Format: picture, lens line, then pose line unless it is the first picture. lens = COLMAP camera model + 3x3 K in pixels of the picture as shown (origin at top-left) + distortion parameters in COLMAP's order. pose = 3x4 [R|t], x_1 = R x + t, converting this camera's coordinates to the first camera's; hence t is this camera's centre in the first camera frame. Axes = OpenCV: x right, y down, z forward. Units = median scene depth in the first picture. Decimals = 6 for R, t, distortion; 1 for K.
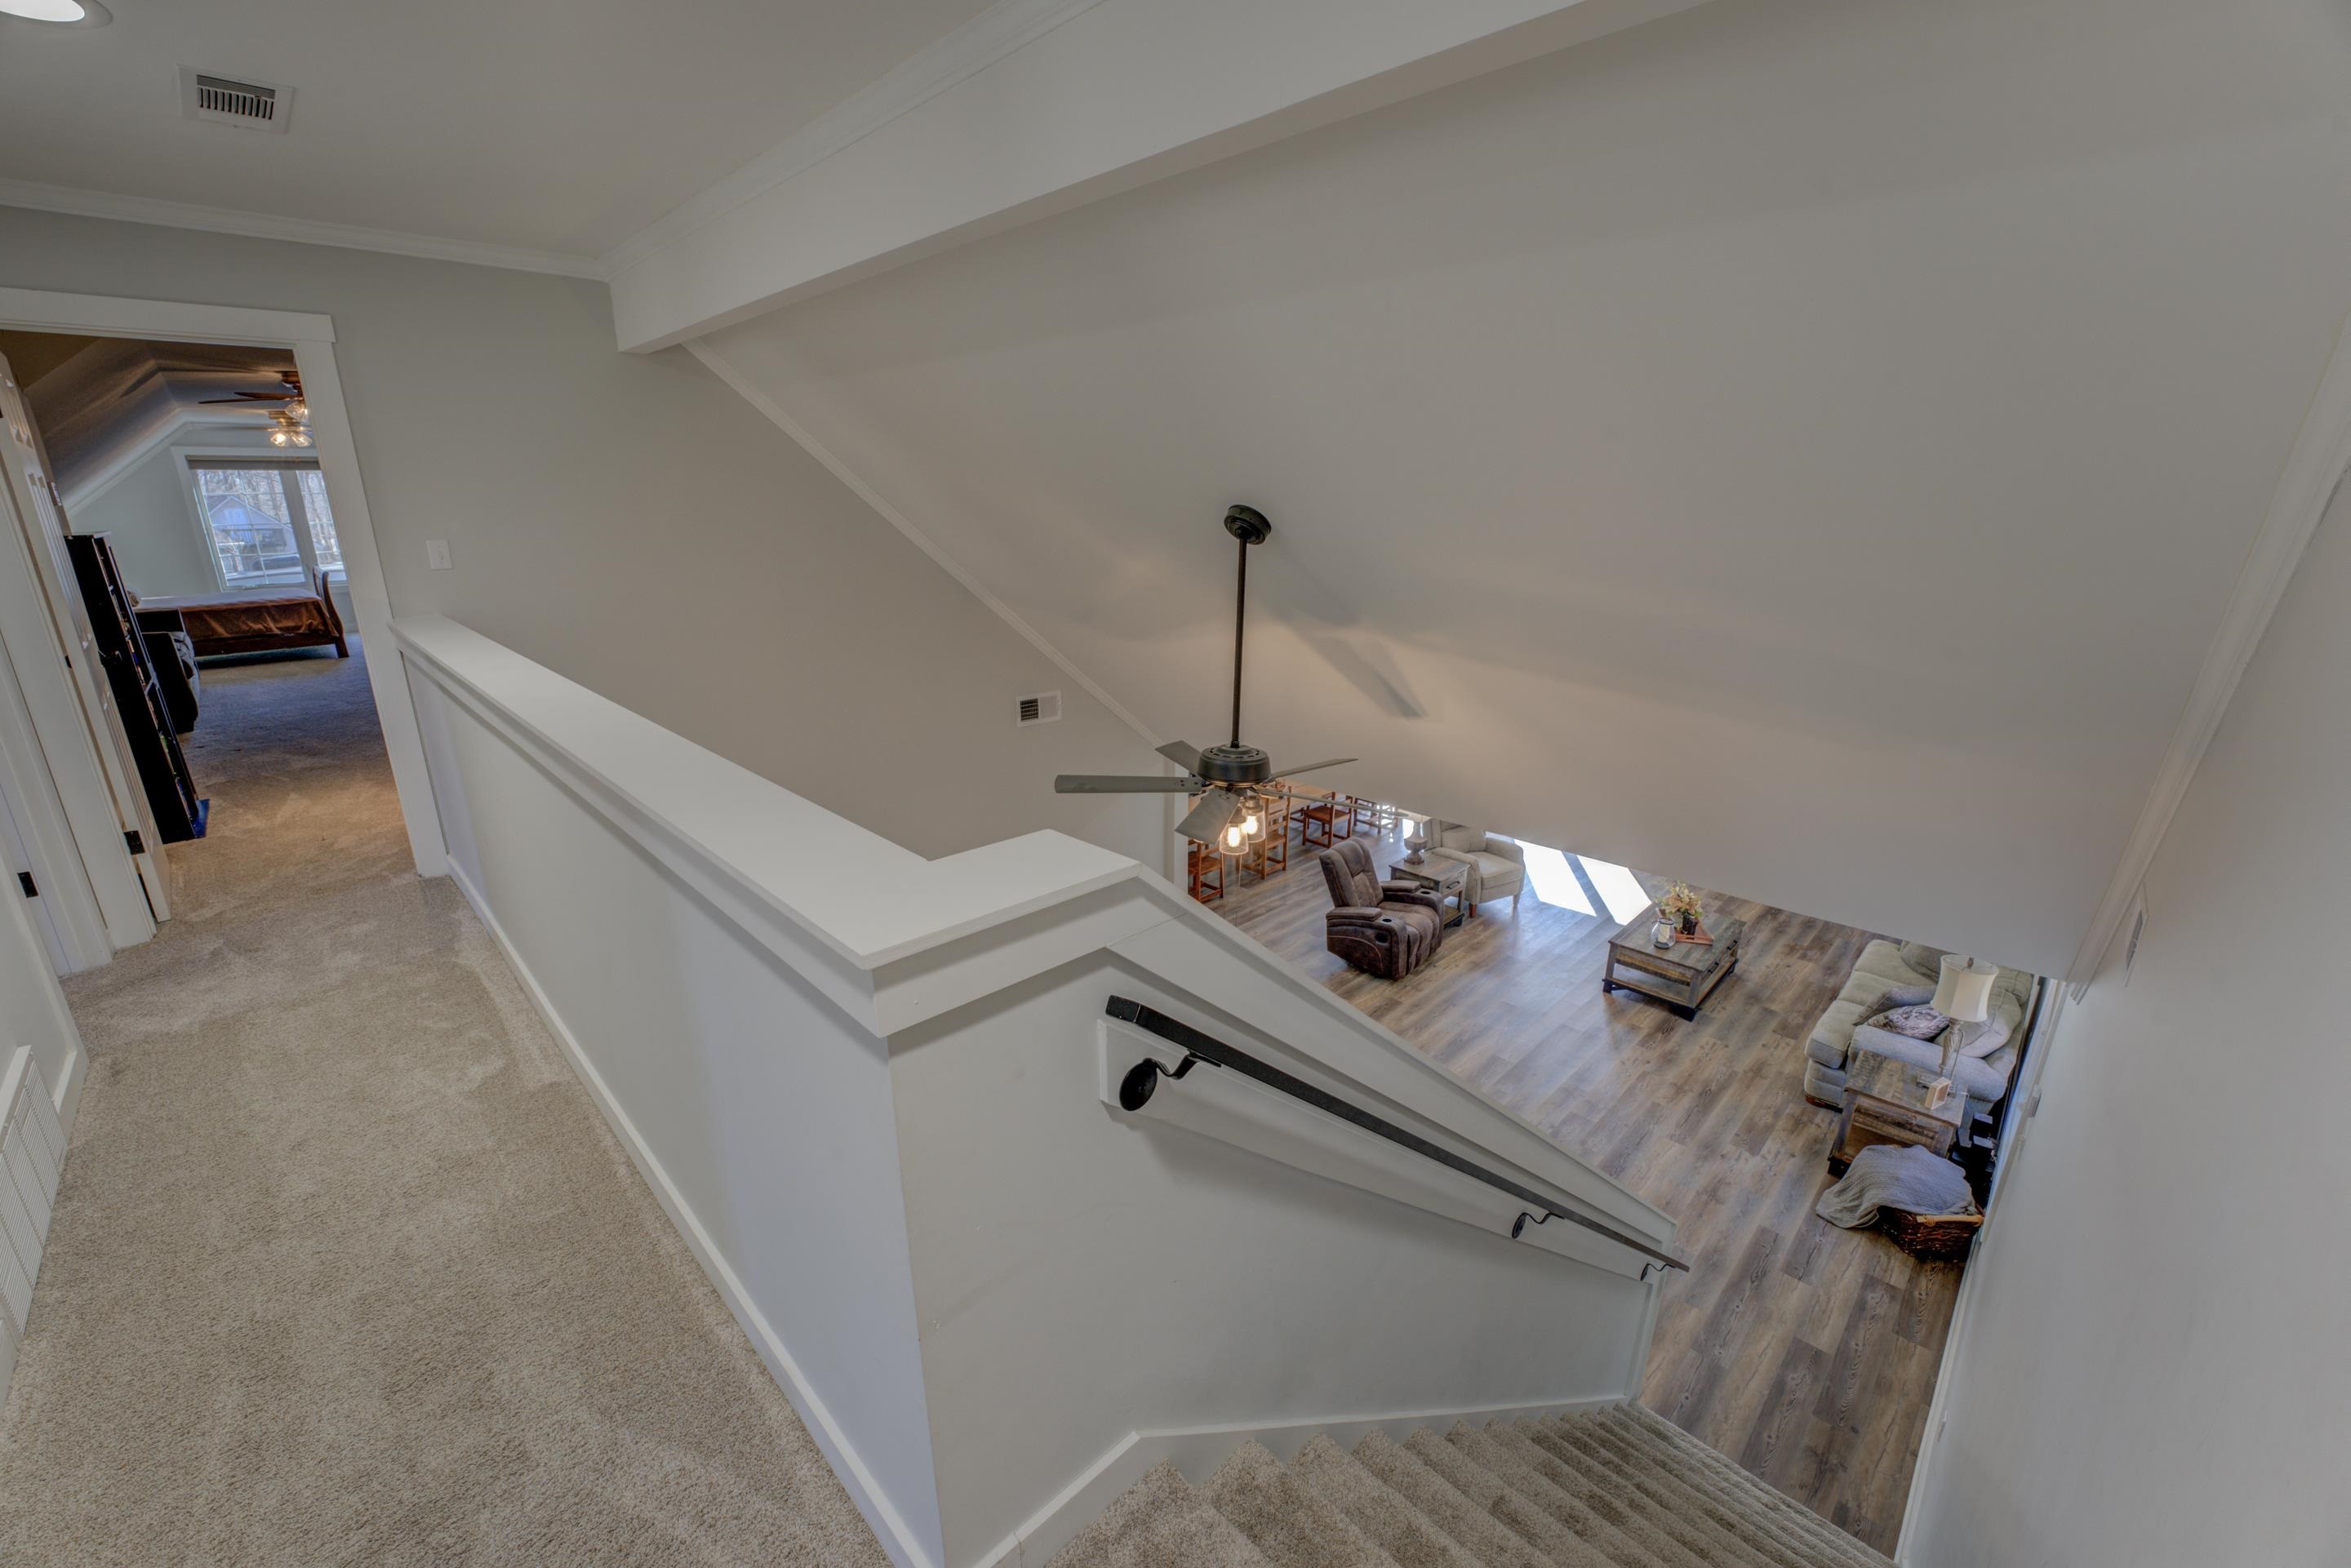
lens RADIAL K [[942.4, 0, 1174.1], [0, 942.4, 783.5], [0, 0, 1]] dist [-0.027730, 0.003167]
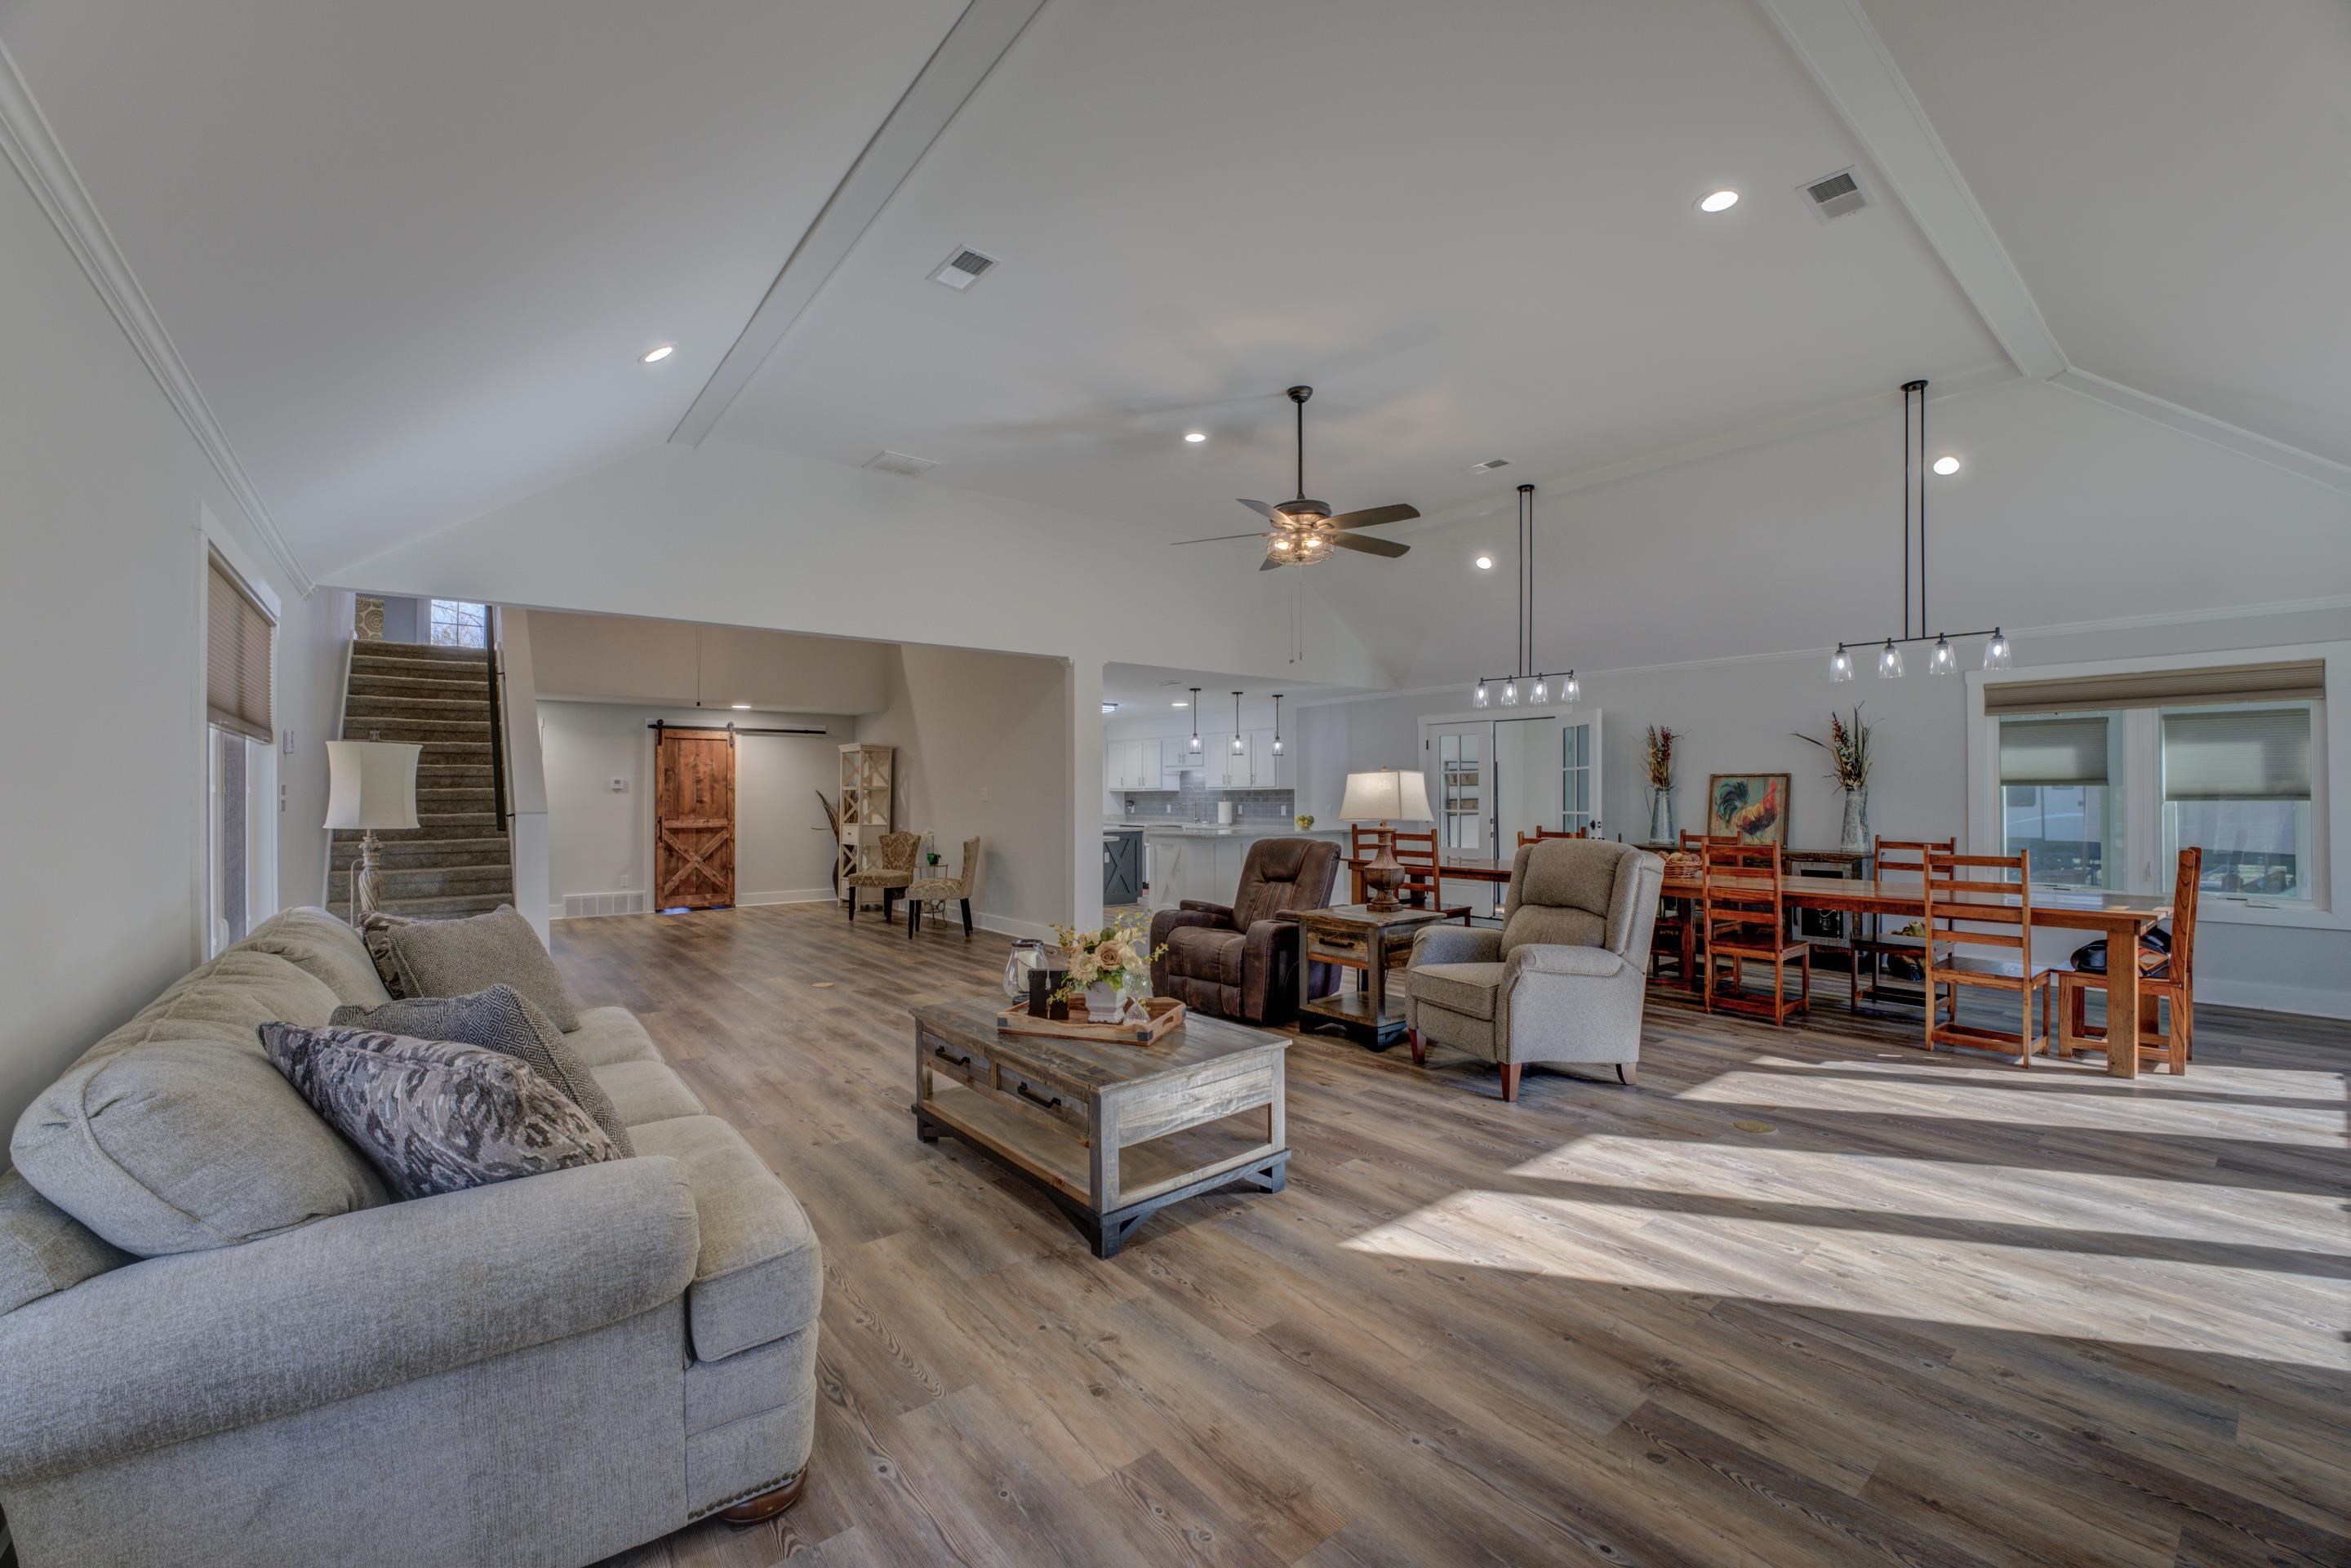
lens RADIAL K [[942.4, 0, 1161.4], [0, 942.4, 795.0], [0, 0, 1]] dist [-0.027730, 0.003167]
pose [[-0.117584, 0.002565, -0.993060, 1.369673], [-0.285175, 0.957790, 0.036240, 0.058455], [0.951236, 0.287457, -0.111890, 1.532371]]
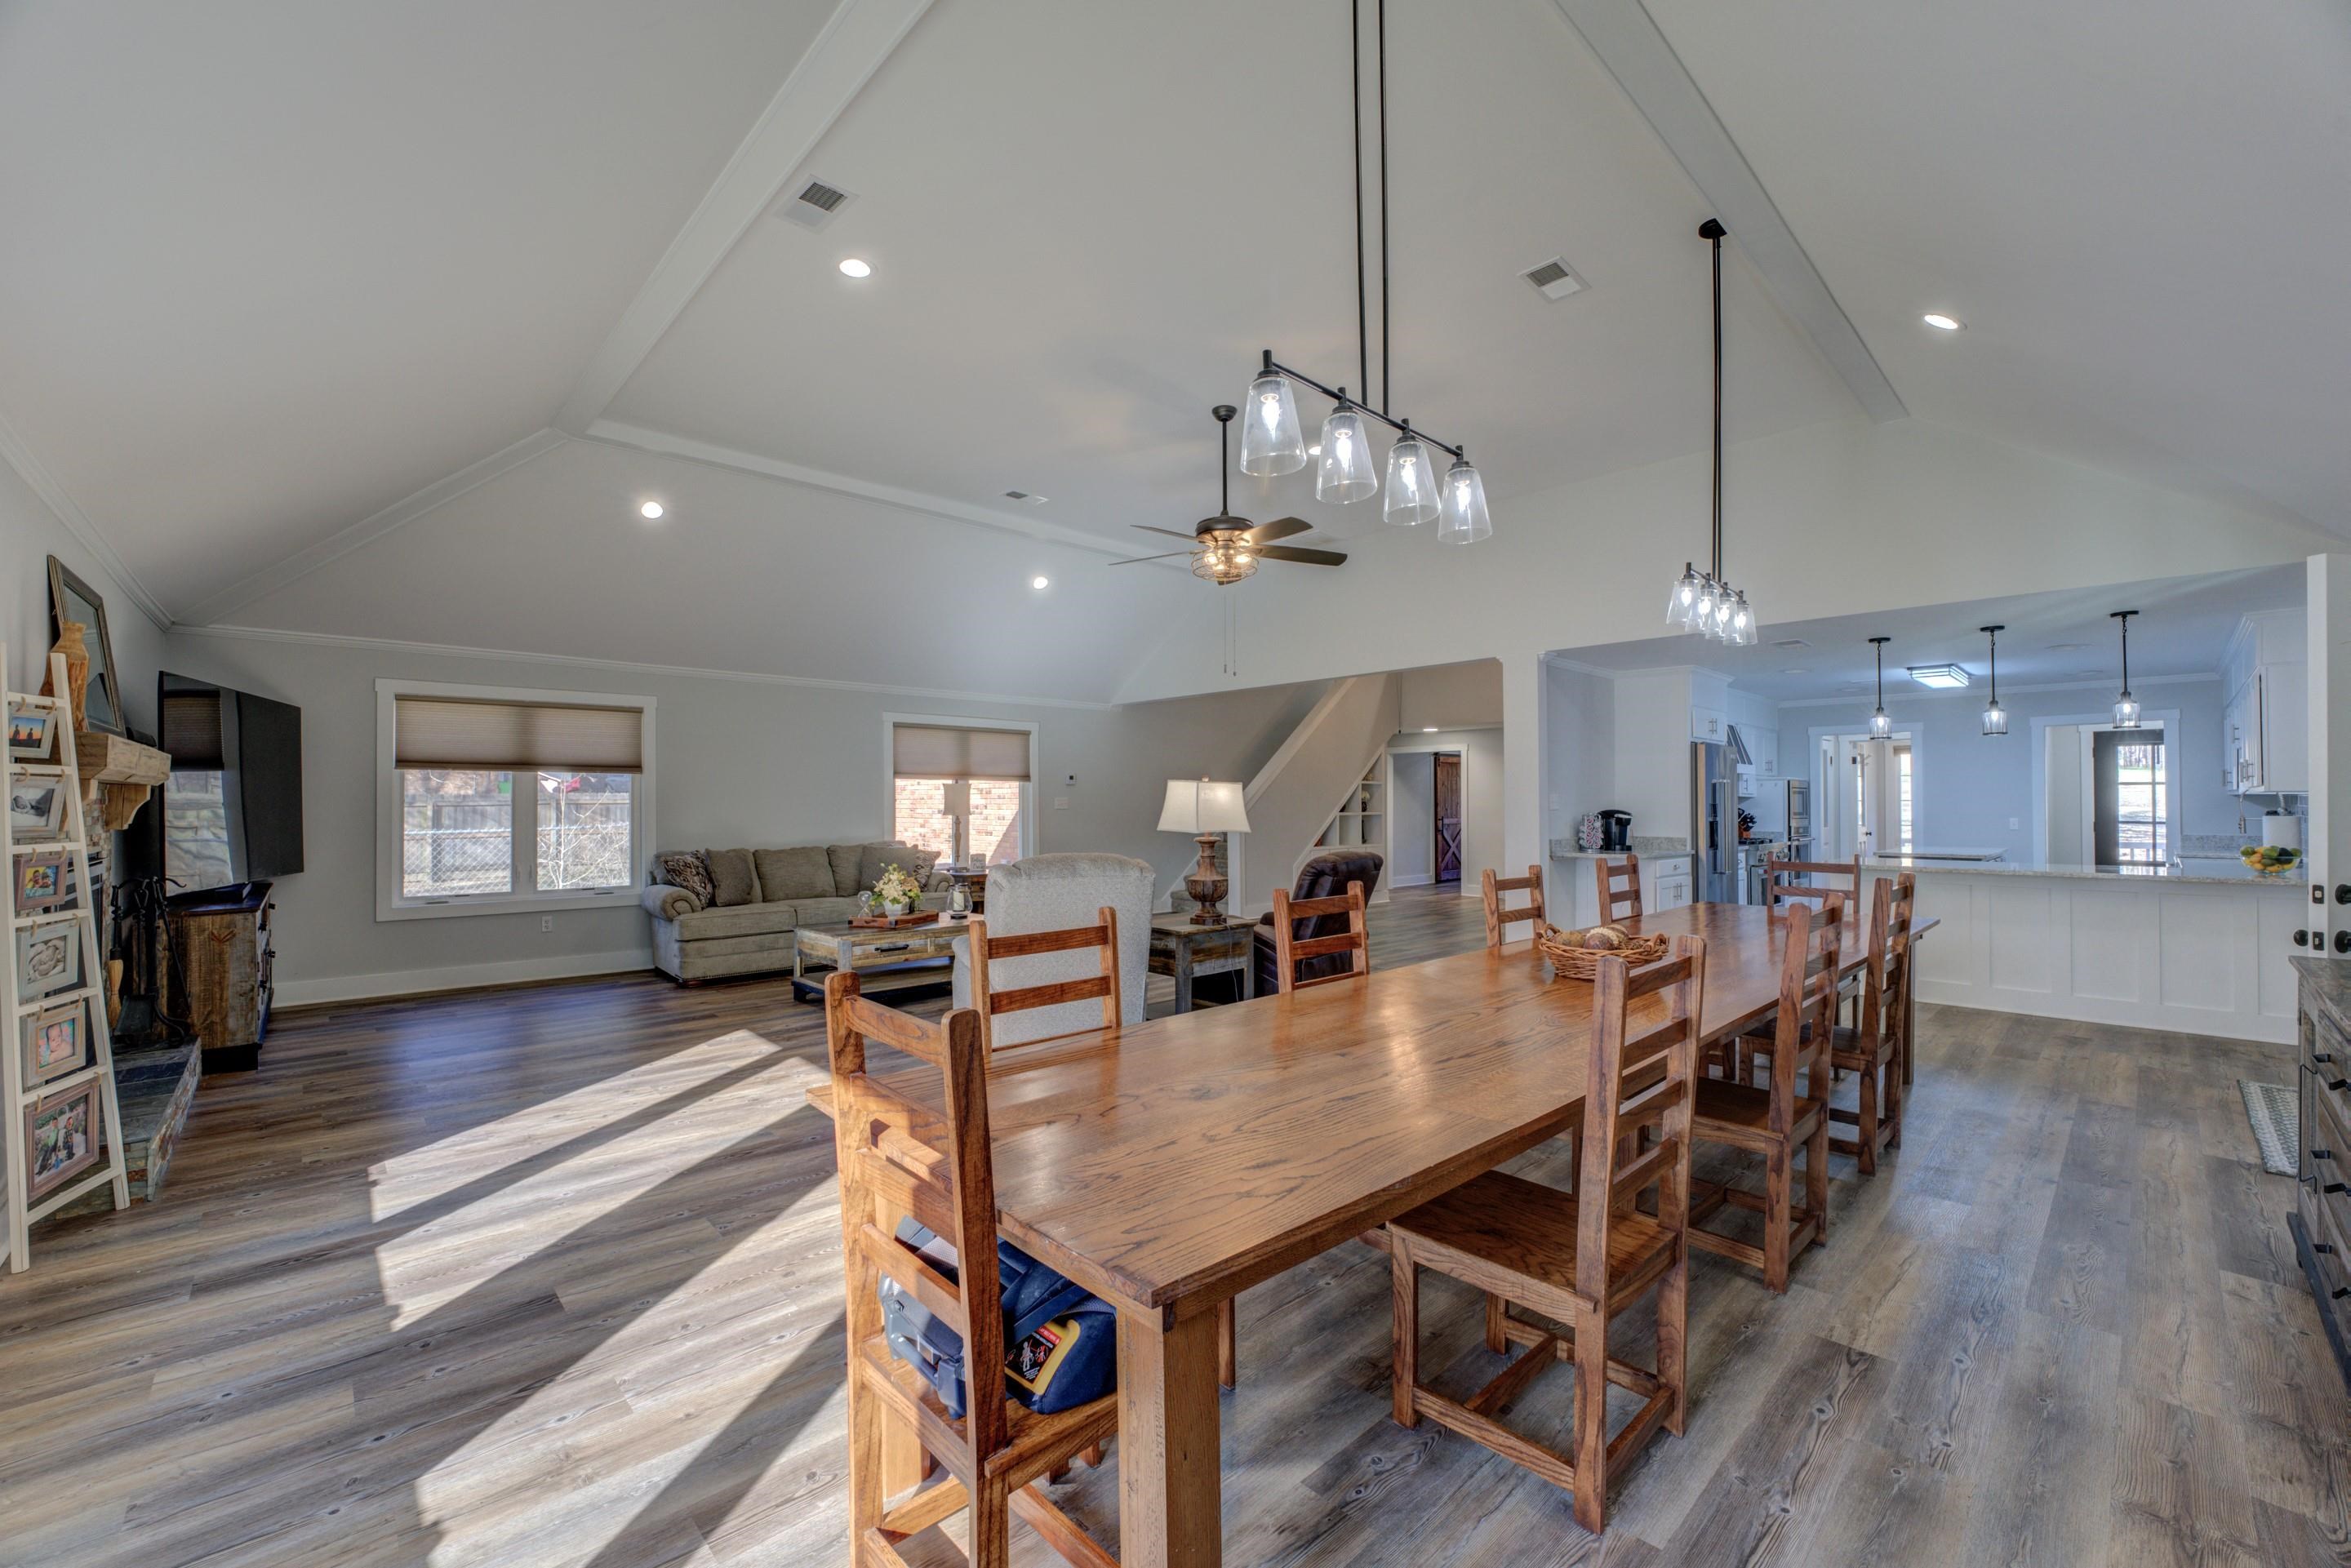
lens RADIAL K [[942.4, 0, 1168.0], [0, 942.4, 796.7], [0, 0, 1]] dist [-0.027730, 0.003167]
pose [[-0.999617, 0.002923, 0.027526, 0.445394], [0.010635, 0.958646, 0.284402, -0.231896], [-0.025557, 0.284585, -0.958310, 2.491790]]
